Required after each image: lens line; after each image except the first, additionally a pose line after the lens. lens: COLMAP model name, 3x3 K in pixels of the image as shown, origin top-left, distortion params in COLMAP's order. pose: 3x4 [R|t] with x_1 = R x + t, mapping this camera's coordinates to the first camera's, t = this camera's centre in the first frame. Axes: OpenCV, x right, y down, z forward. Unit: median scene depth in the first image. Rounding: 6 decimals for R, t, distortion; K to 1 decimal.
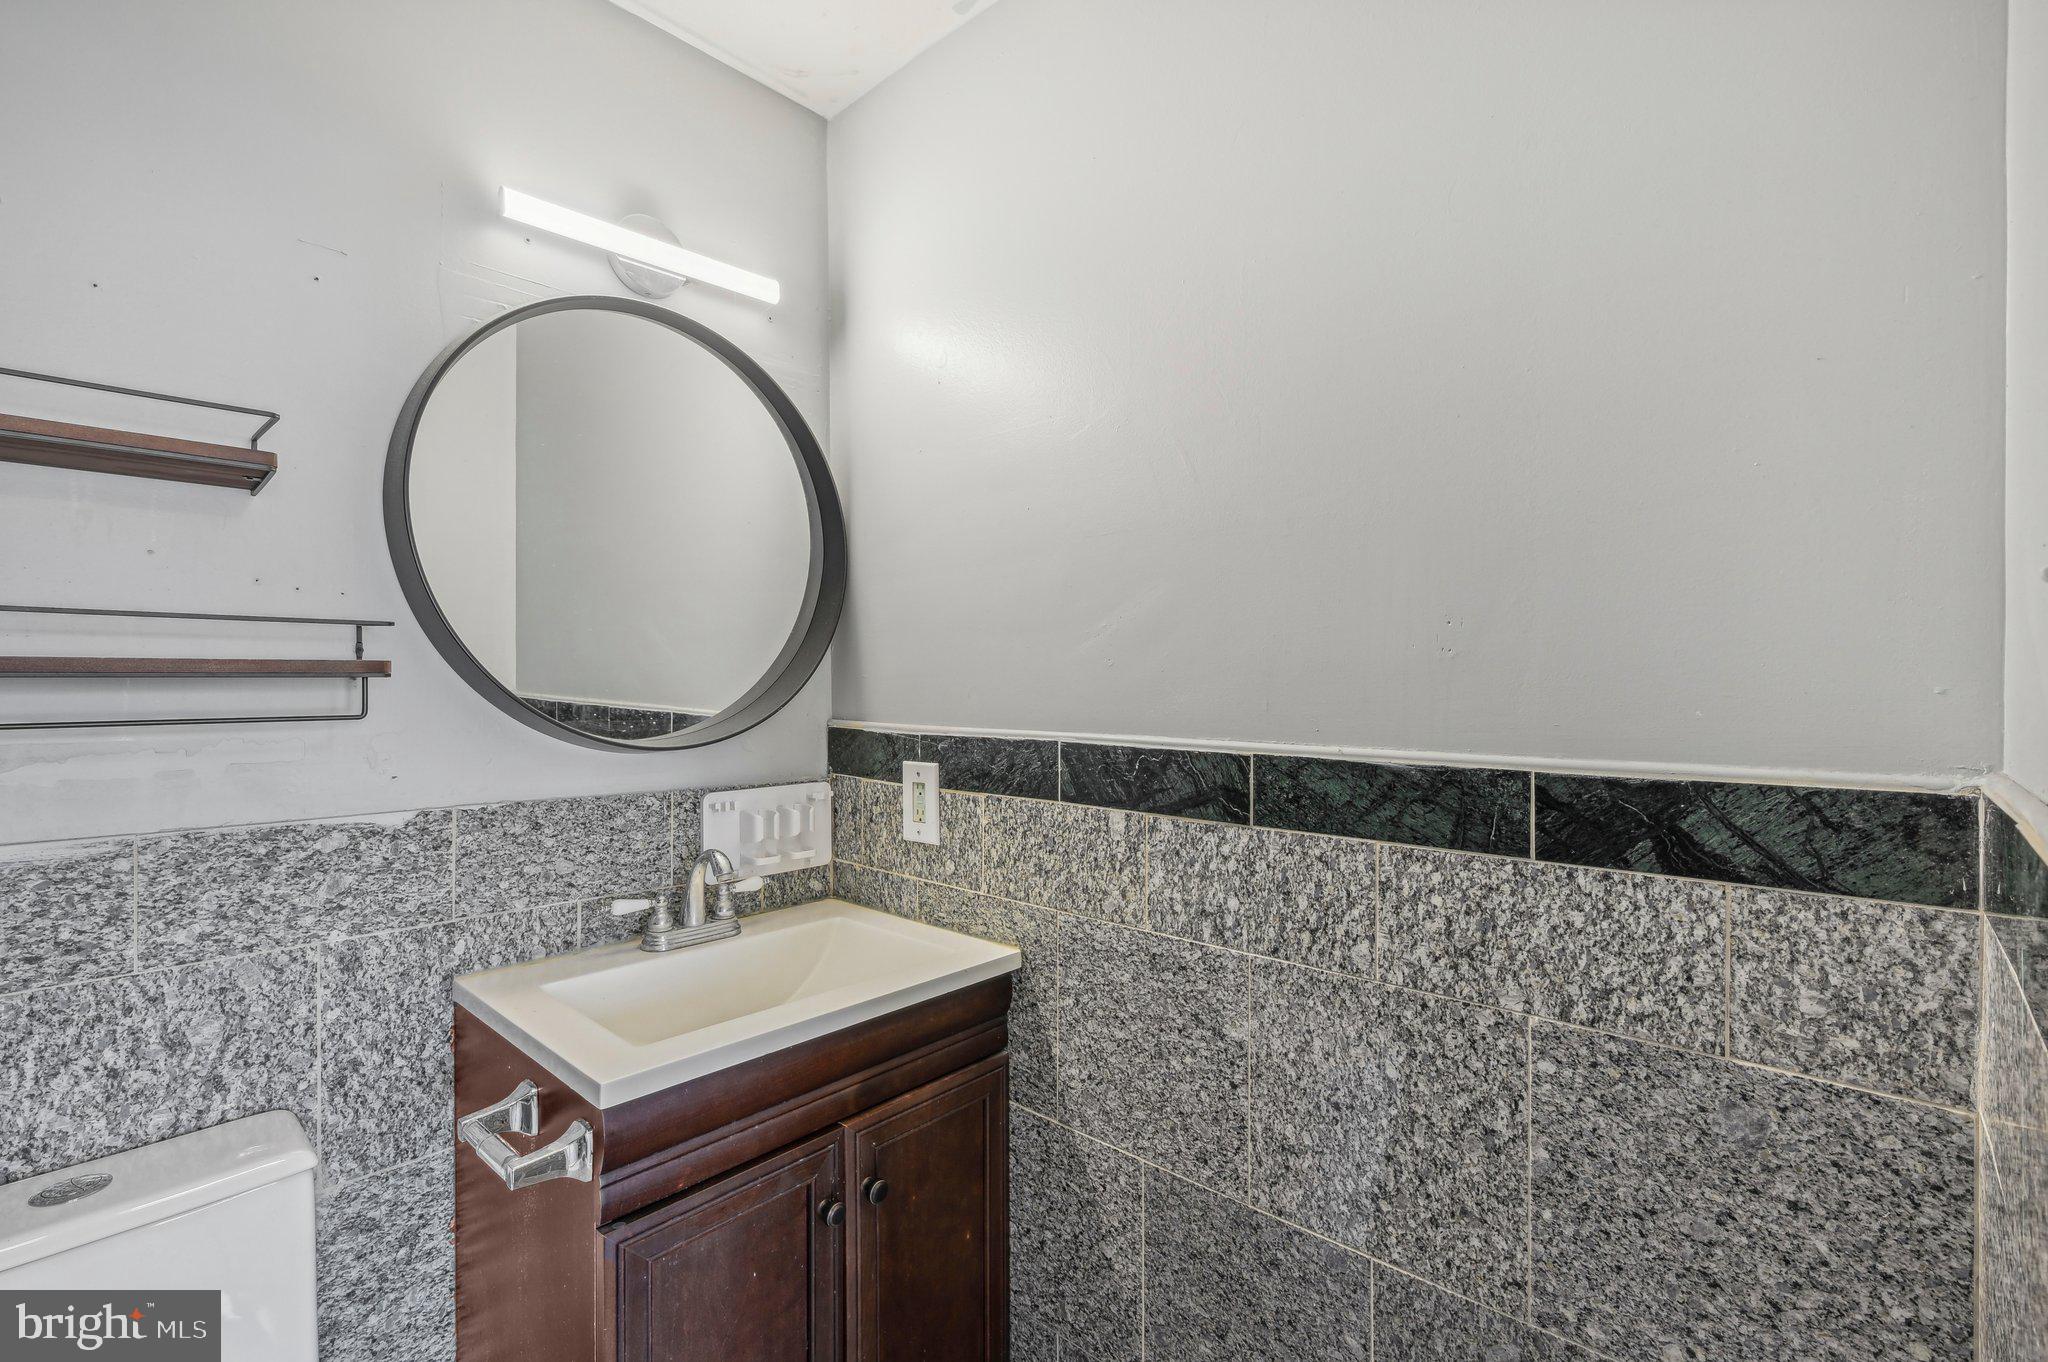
lens RADIAL K [[898.5, 0, 1021.4], [0, 898.5, 680.5], [0, 0, 1]] dist [-0.002335, 0.000173]
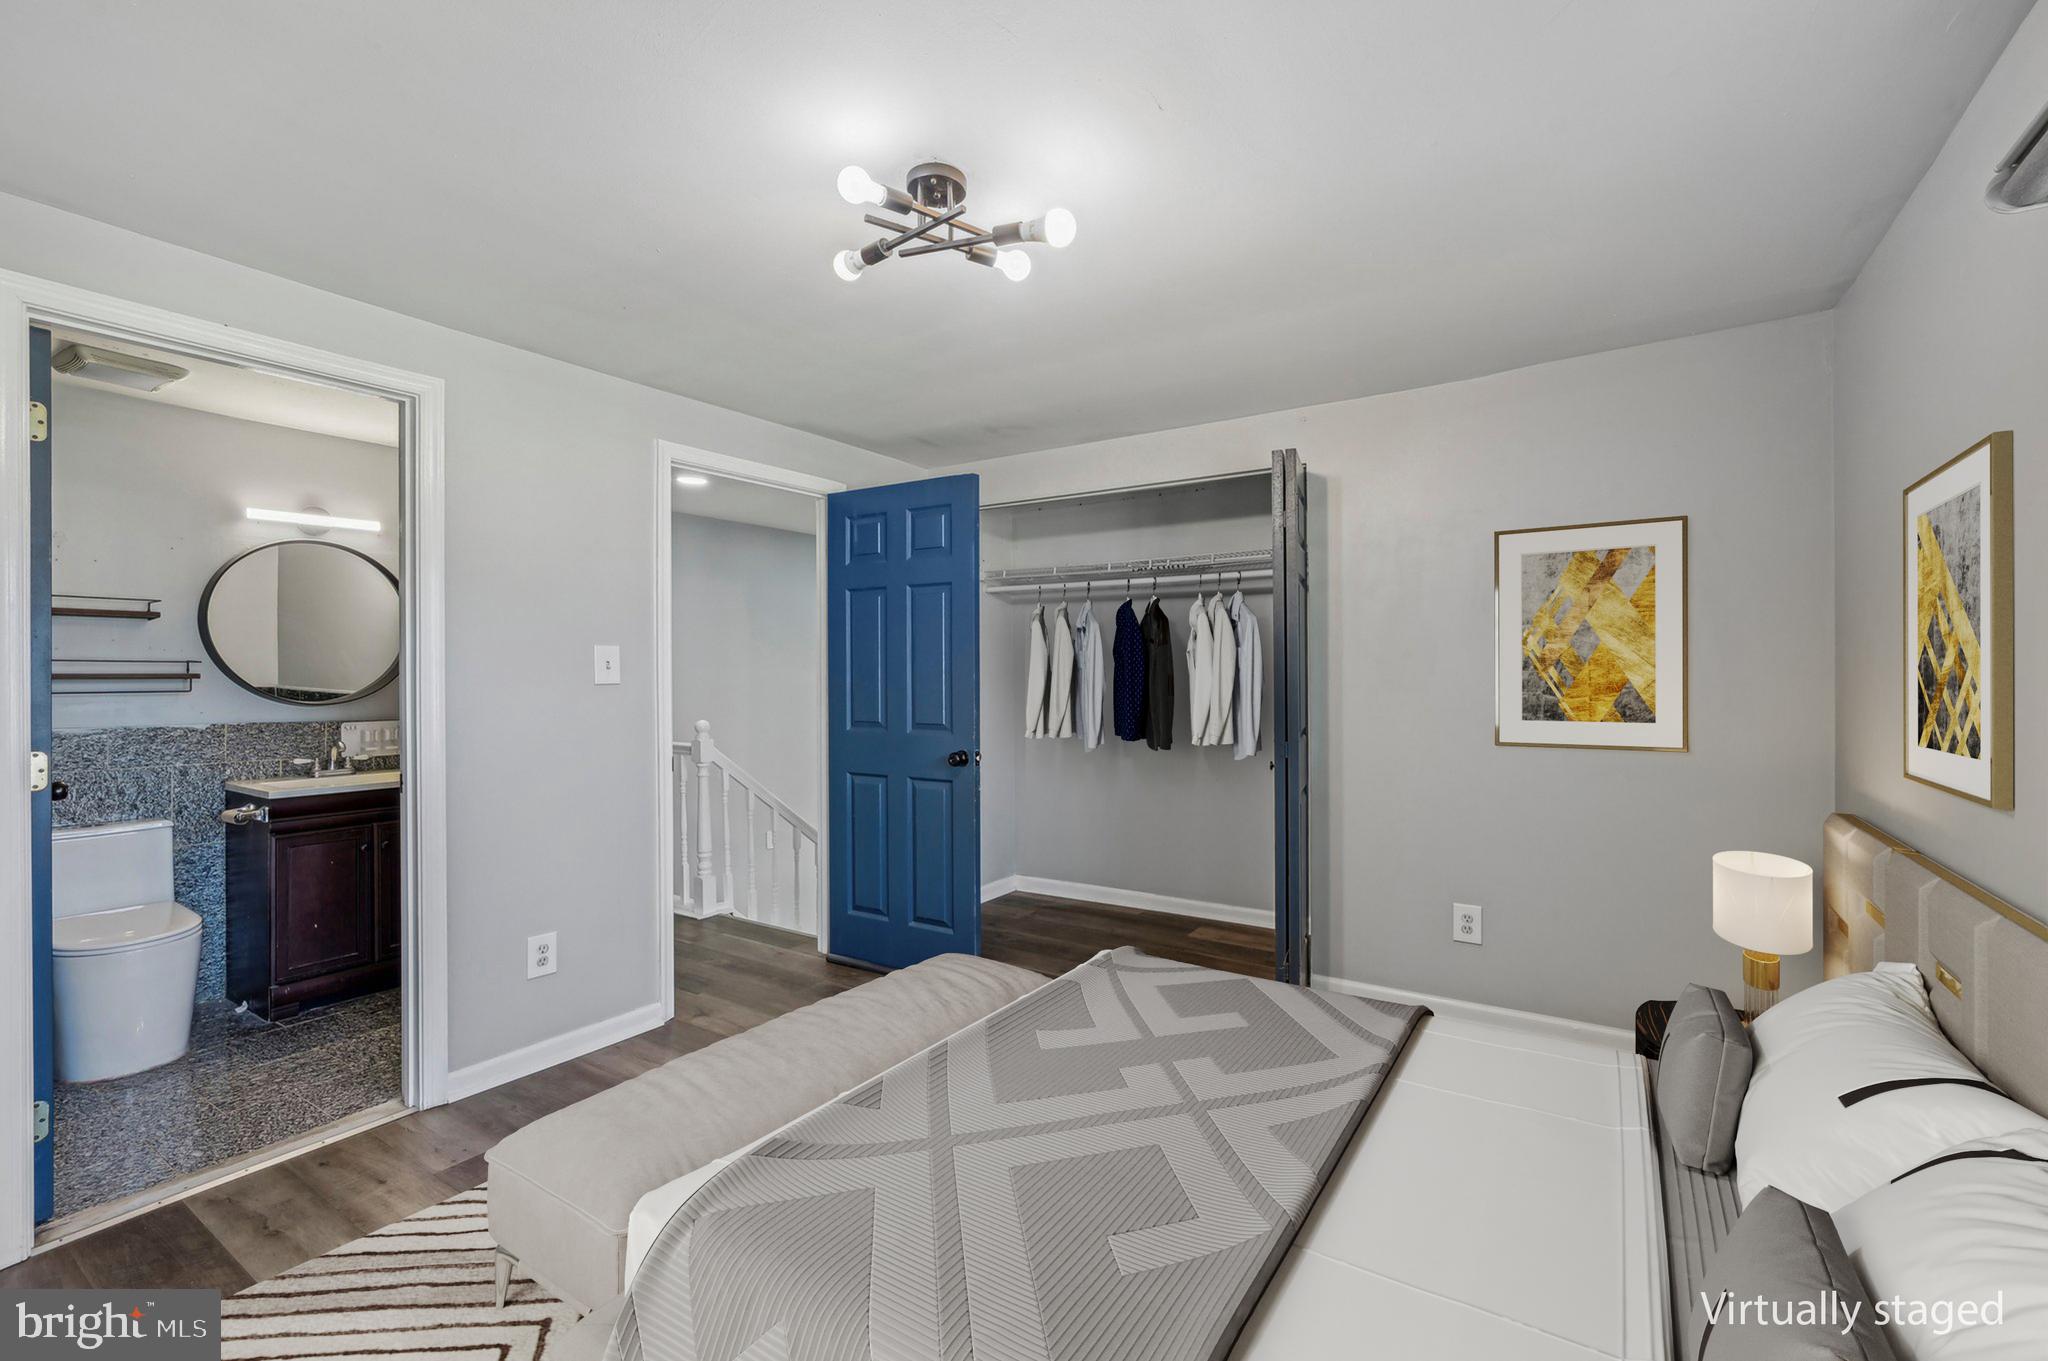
lens RADIAL K [[856.3, 0, 1084.6], [0, 856.3, 675.1], [0, 0, 1]] dist [0.002866, 0.000076]
pose [[0.981000, 0.003176, 0.193980, 1.636375], [-0.003636, 0.999991, 0.002011, -0.032927], [-0.193972, -0.002678, 0.981003, -2.384628]]
